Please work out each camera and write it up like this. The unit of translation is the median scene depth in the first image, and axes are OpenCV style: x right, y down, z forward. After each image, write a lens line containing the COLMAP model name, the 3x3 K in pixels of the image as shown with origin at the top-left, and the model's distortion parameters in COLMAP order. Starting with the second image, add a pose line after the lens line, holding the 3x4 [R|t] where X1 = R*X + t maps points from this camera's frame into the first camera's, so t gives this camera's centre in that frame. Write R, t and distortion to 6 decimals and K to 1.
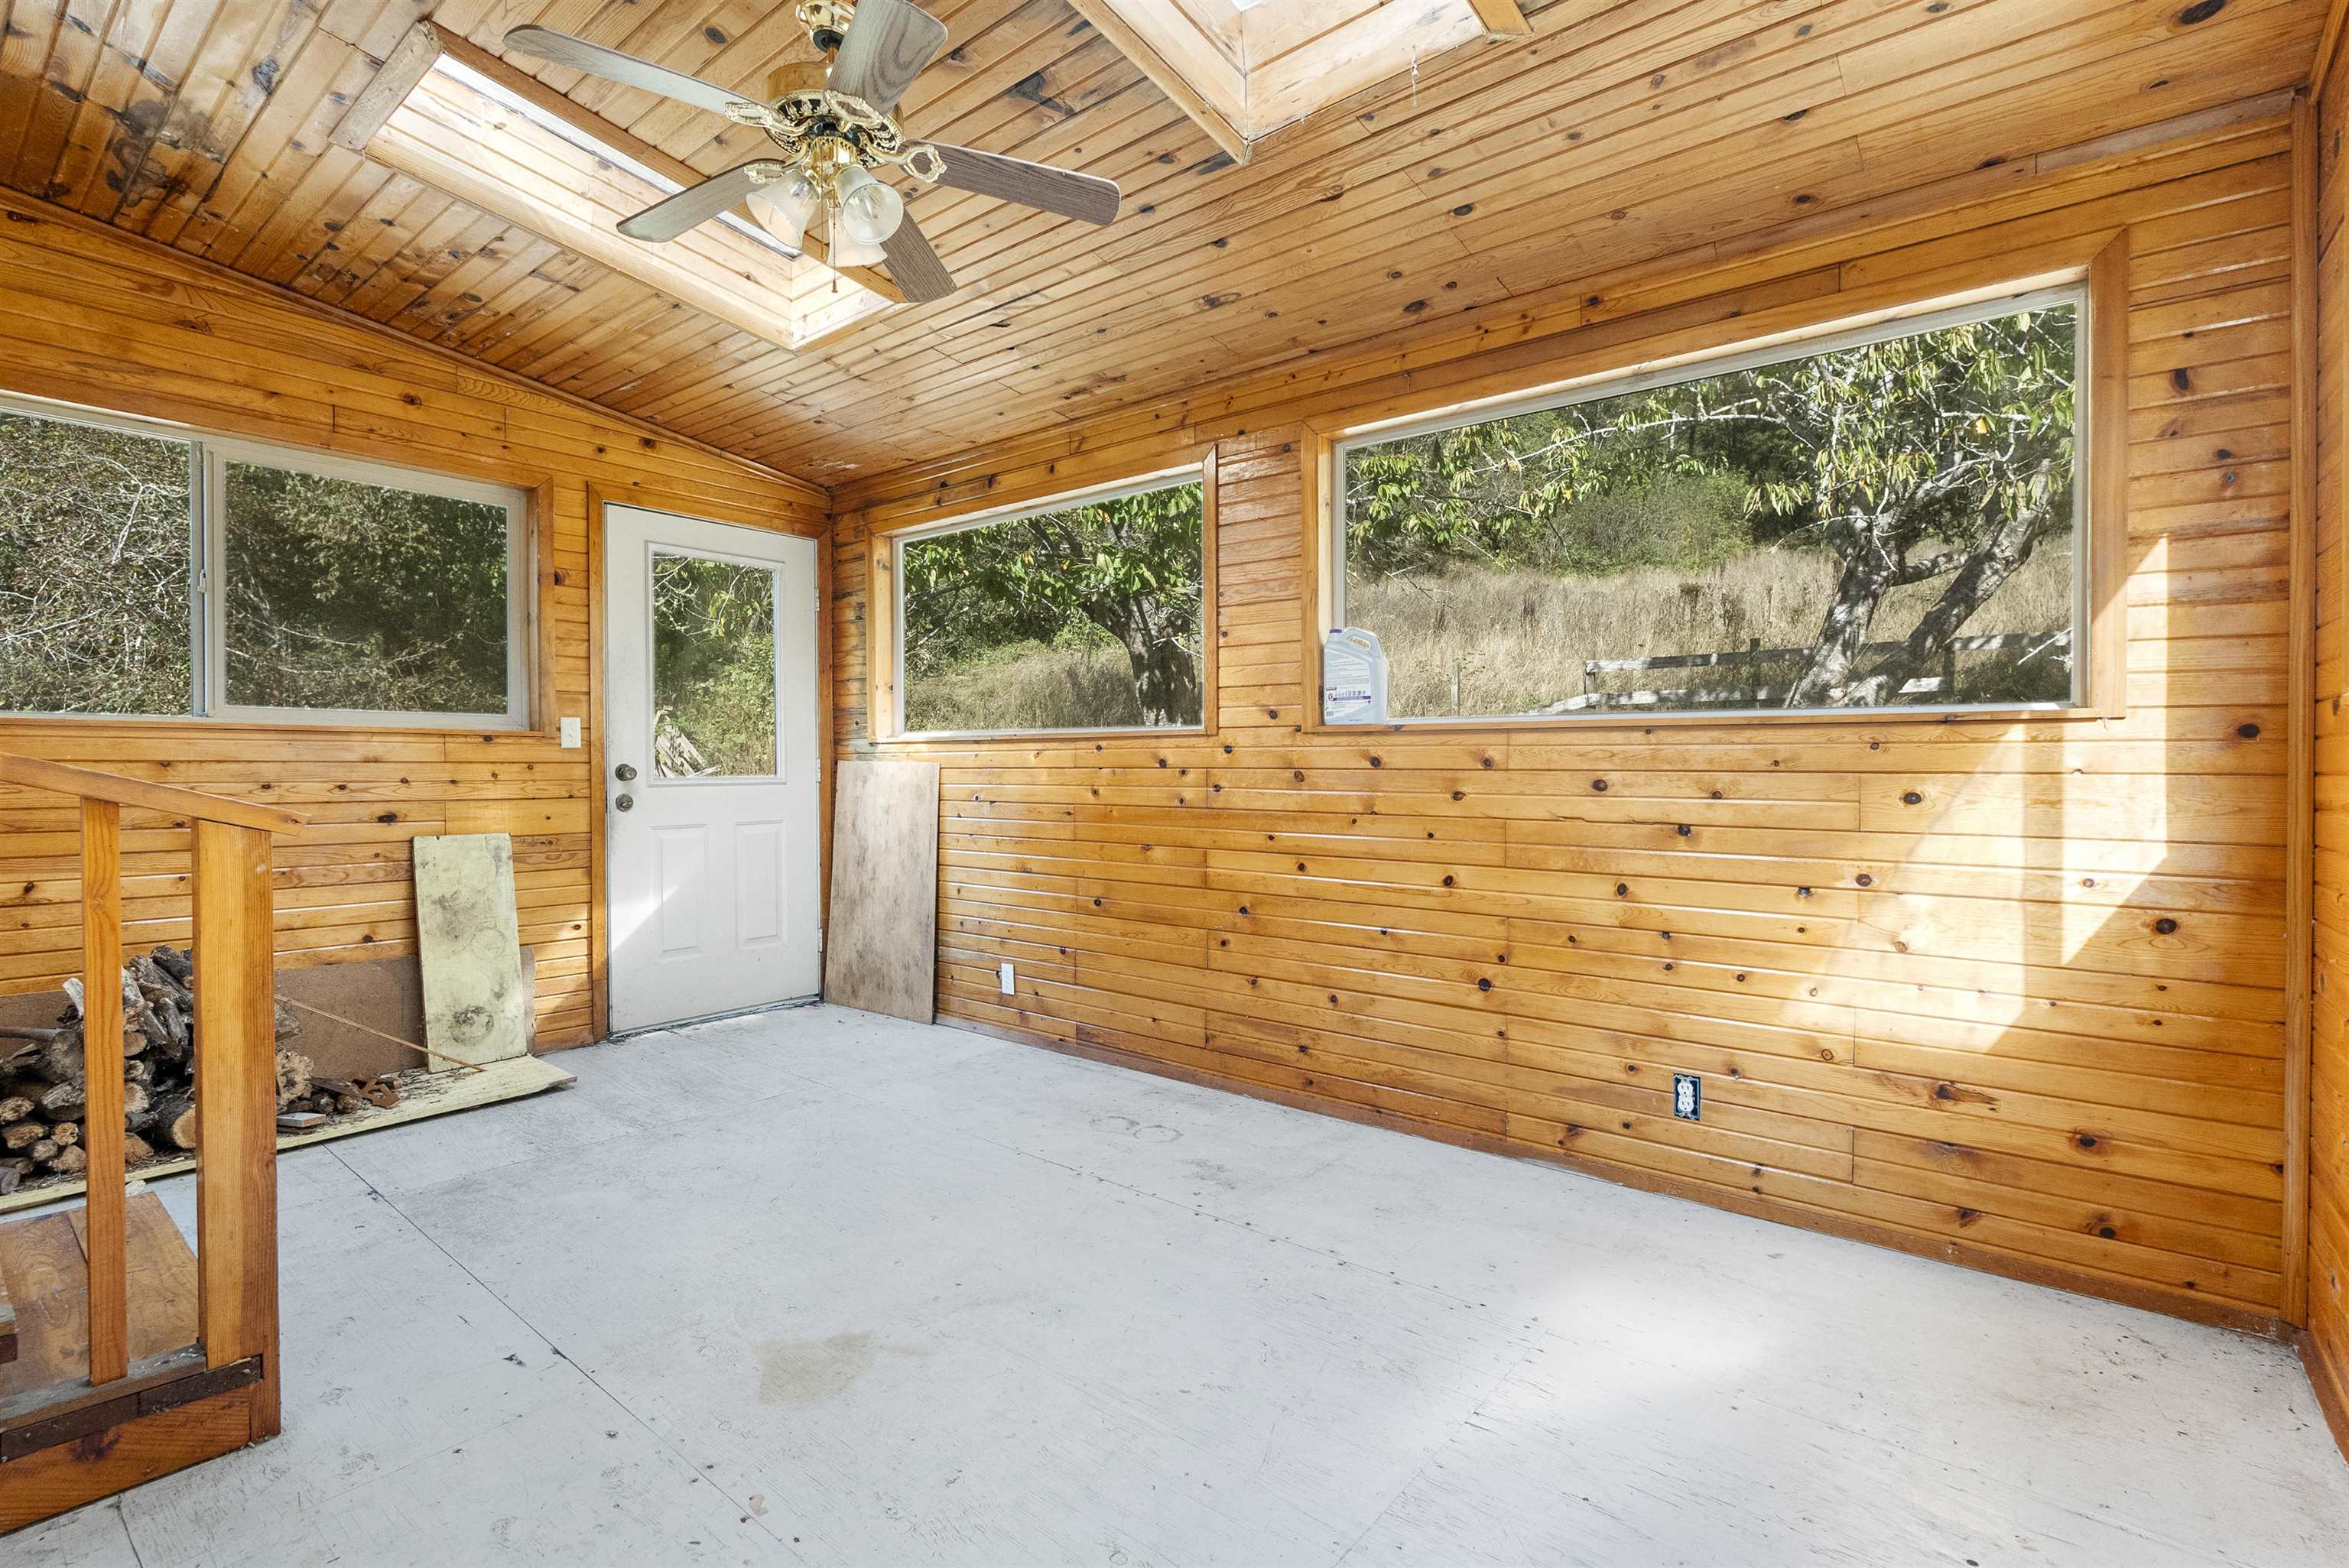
lens RADIAL K [[1093.3, 0, 1174.9], [0, 1093.3, 777.7], [0, 0, 1]] dist [-0.009117, 0.001346]
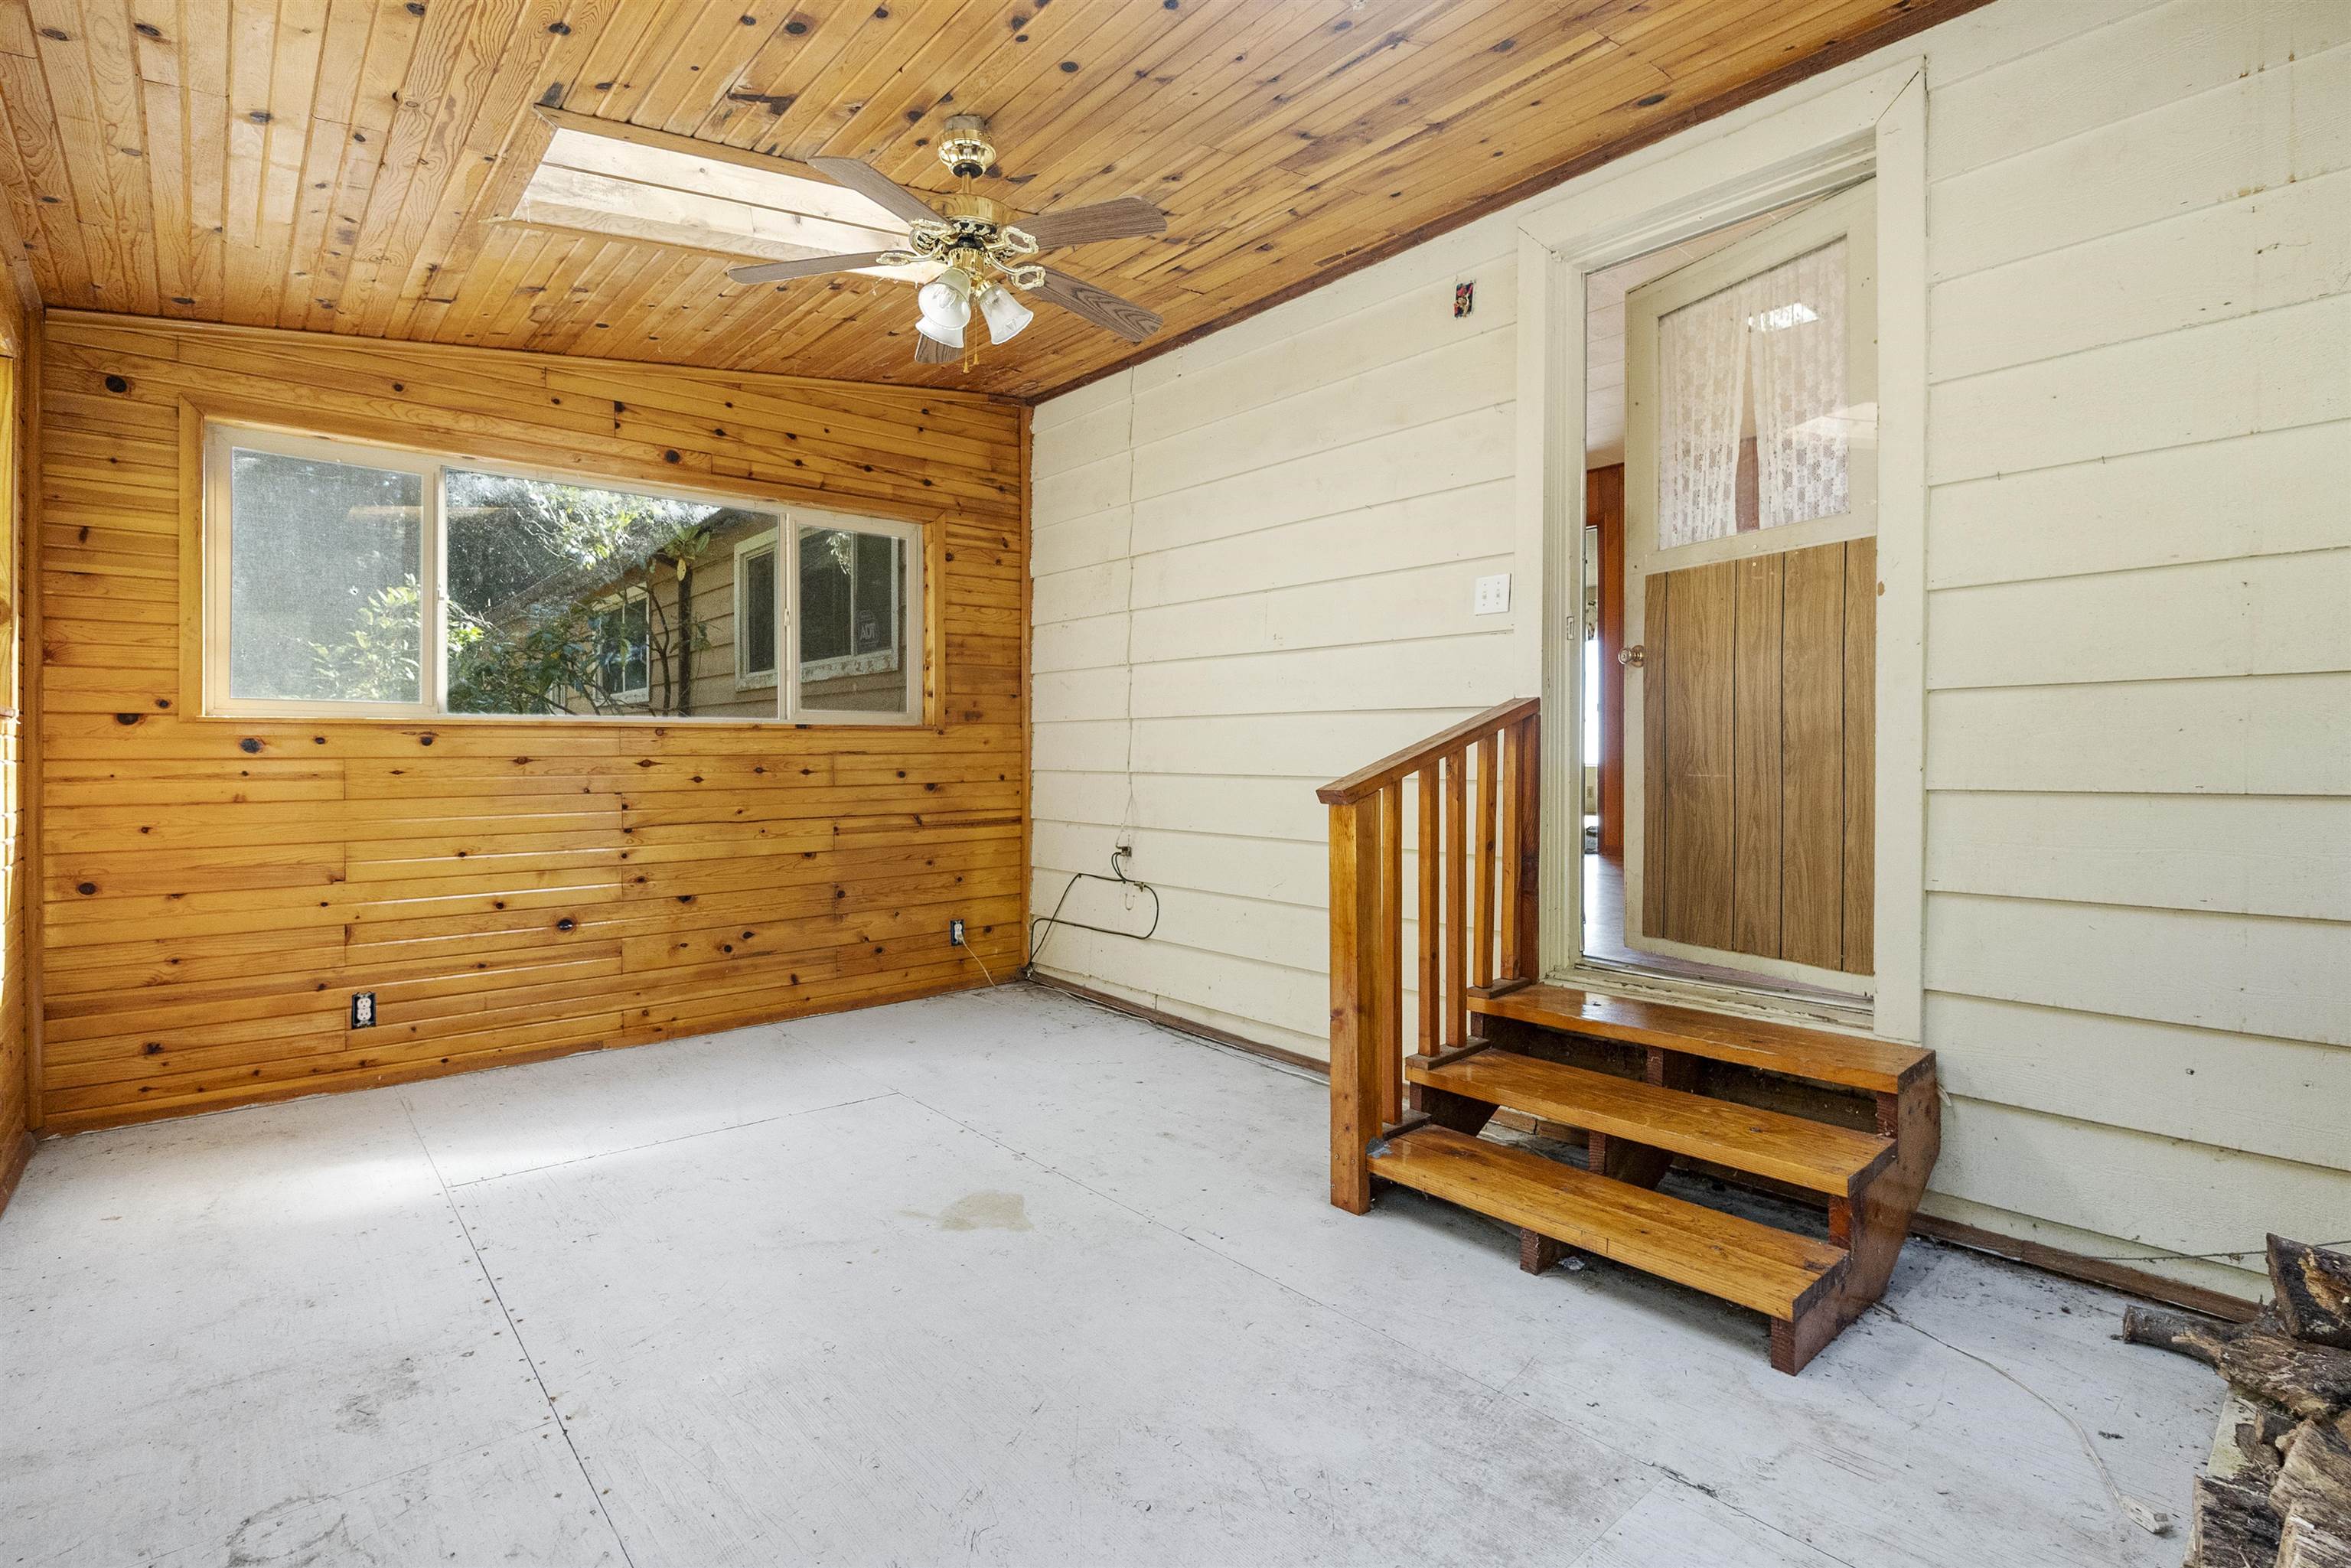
lens RADIAL K [[1094.3, 0, 1175.4], [0, 1094.3, 768.7], [0, 0, 1]] dist [-0.009117, 0.001346]
pose [[-0.987628, -0.006561, 0.156675, -0.557864], [-0.003050, 0.999739, 0.022642, -0.021526], [-0.156783, 0.021884, -0.987391, 1.653554]]
